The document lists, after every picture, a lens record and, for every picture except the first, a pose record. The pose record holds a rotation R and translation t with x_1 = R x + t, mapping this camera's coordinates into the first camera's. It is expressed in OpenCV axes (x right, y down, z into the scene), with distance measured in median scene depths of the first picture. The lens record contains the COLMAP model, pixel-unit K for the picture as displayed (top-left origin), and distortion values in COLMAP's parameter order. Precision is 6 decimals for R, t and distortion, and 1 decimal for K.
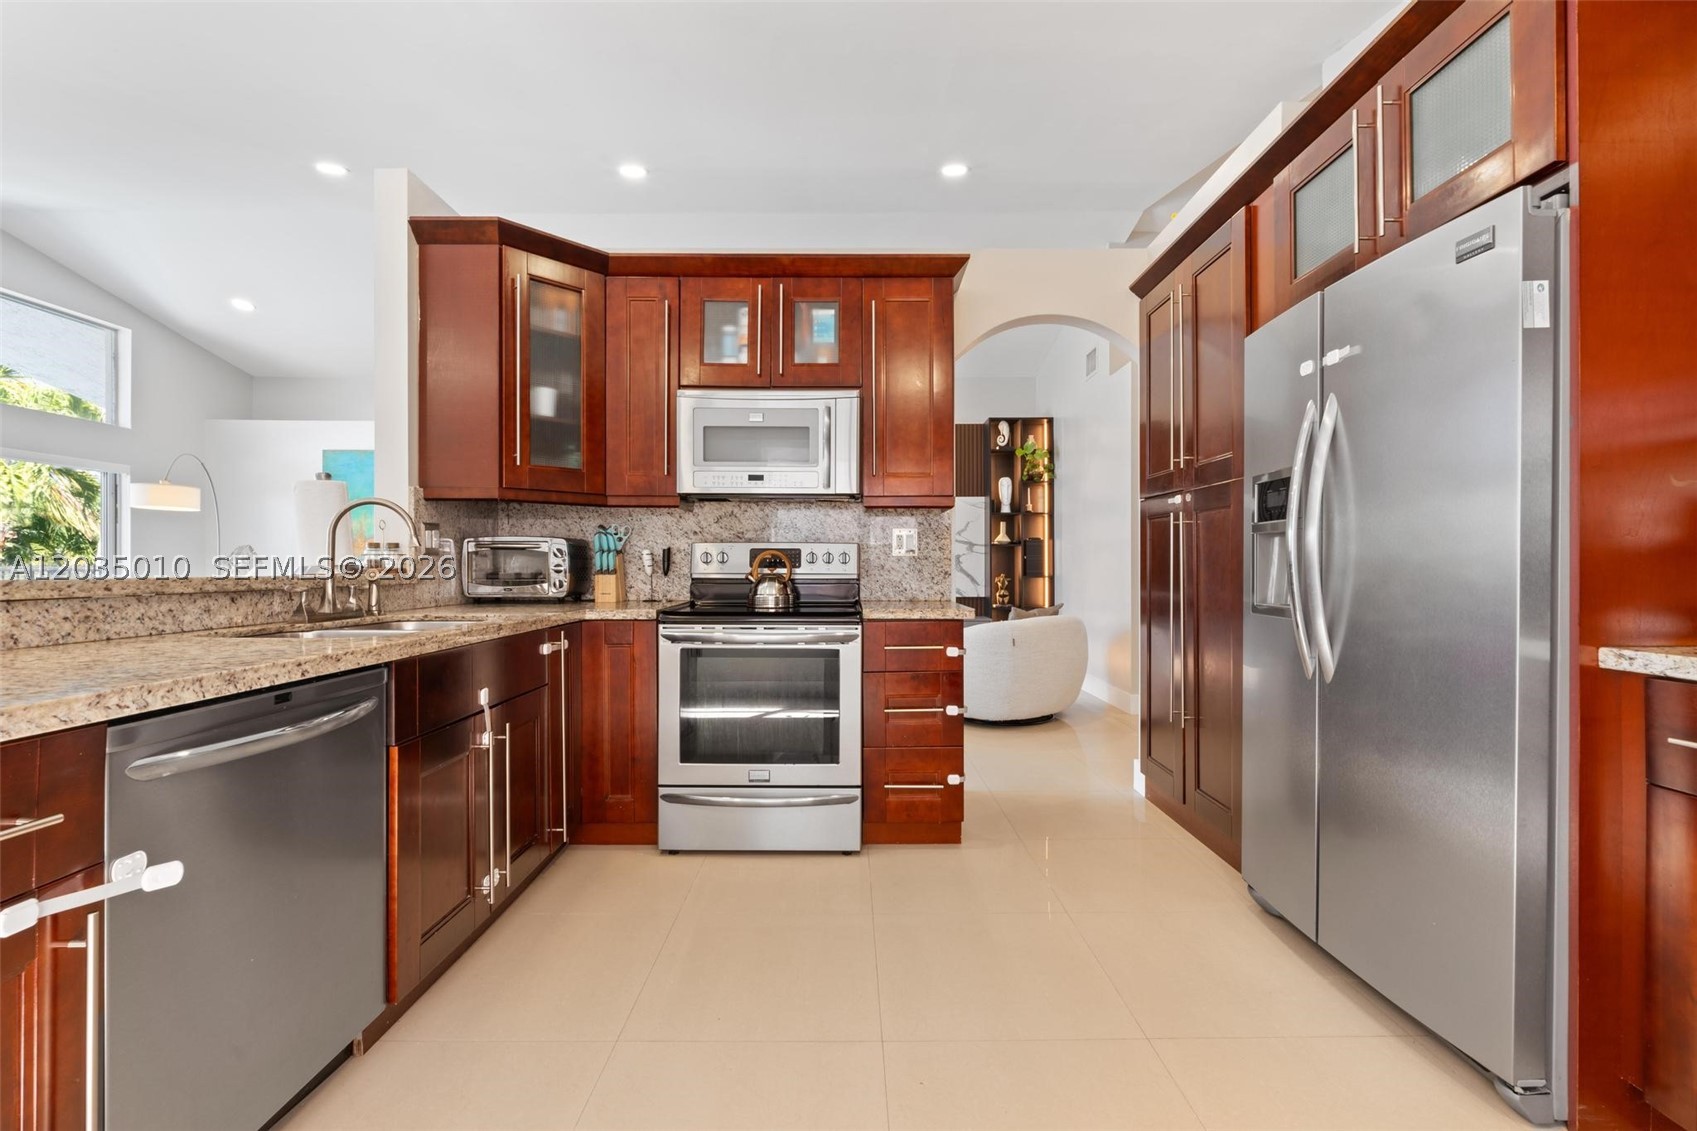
lens RADIAL K [[713.9, 0, 848.5], [0, 713.9, 565.5], [0, 0, 1]] dist [-0.013071, -0.000716]
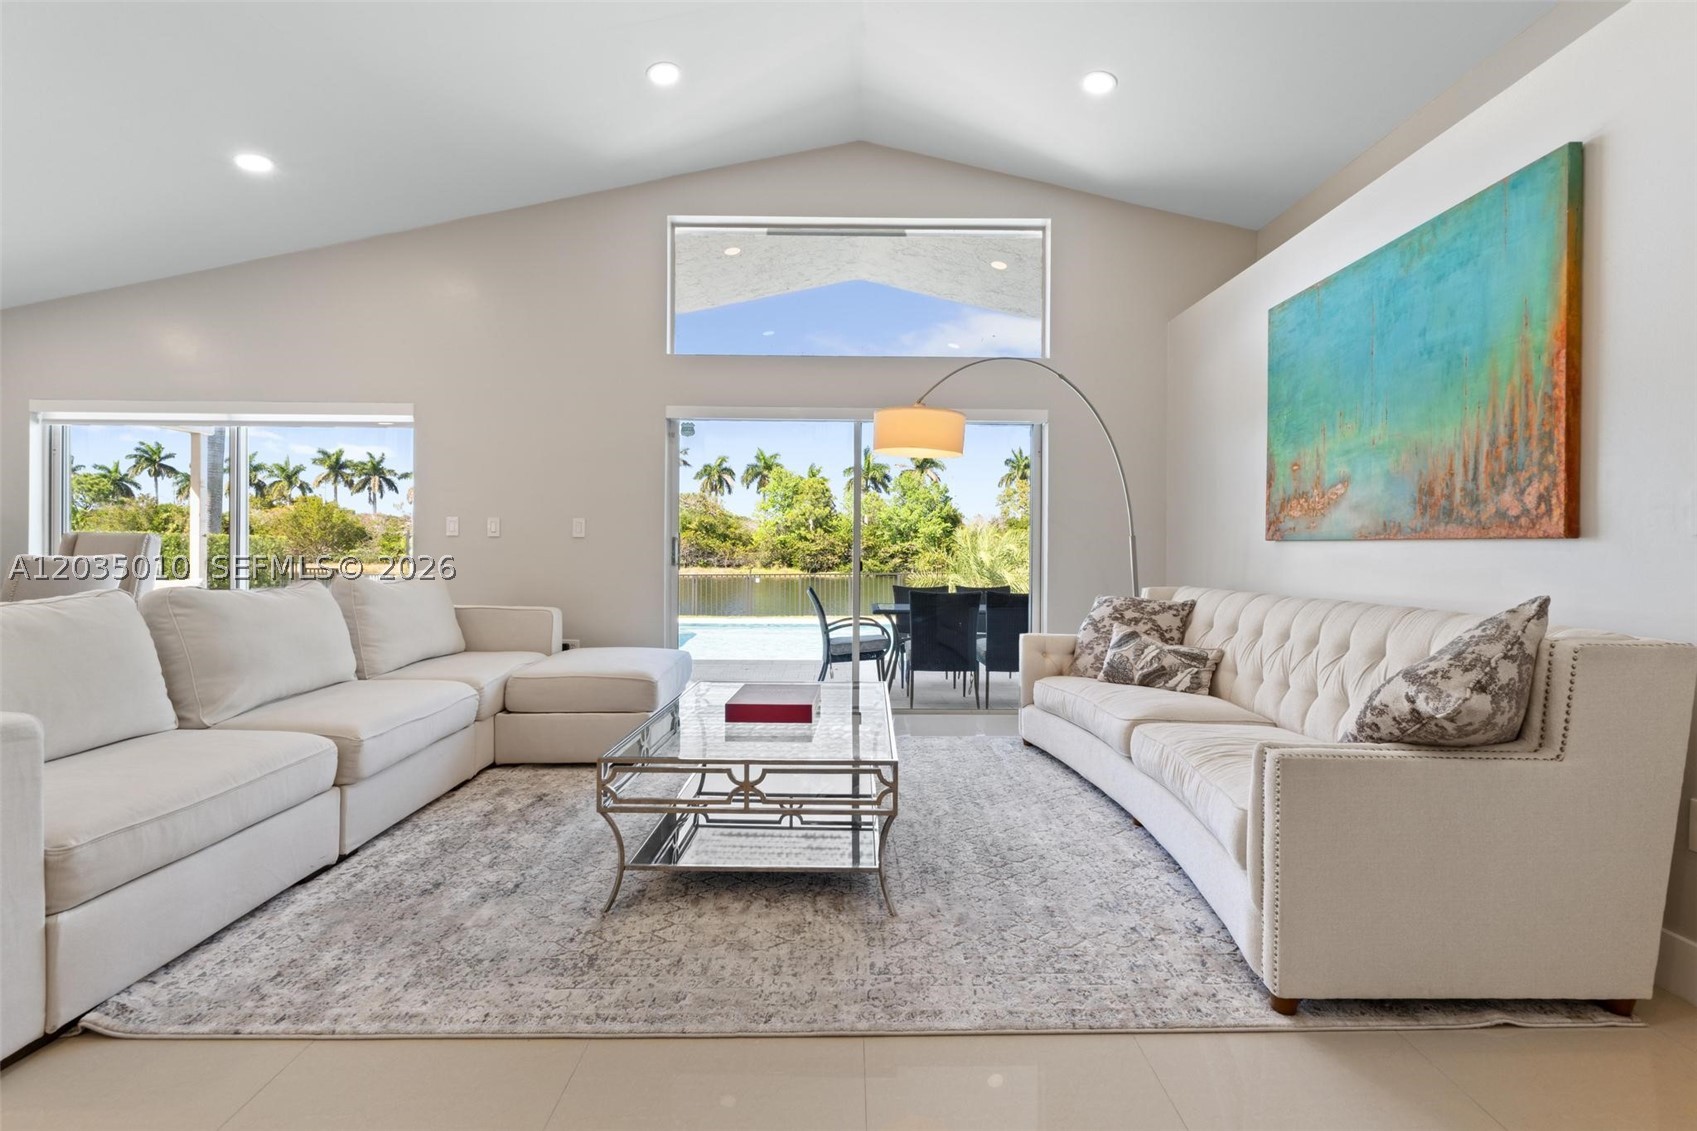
lens RADIAL K [[741.8, 0, 854.8], [0, 741.8, 549.7], [0, 0, 1]] dist [-0.003382, 0.000132]
pose [[0.008876, 0.001928, -0.999959, -0.603473], [-0.004880, 0.999986, 0.001884, -0.003066], [0.999949, 0.004863, 0.008885, 1.746583]]
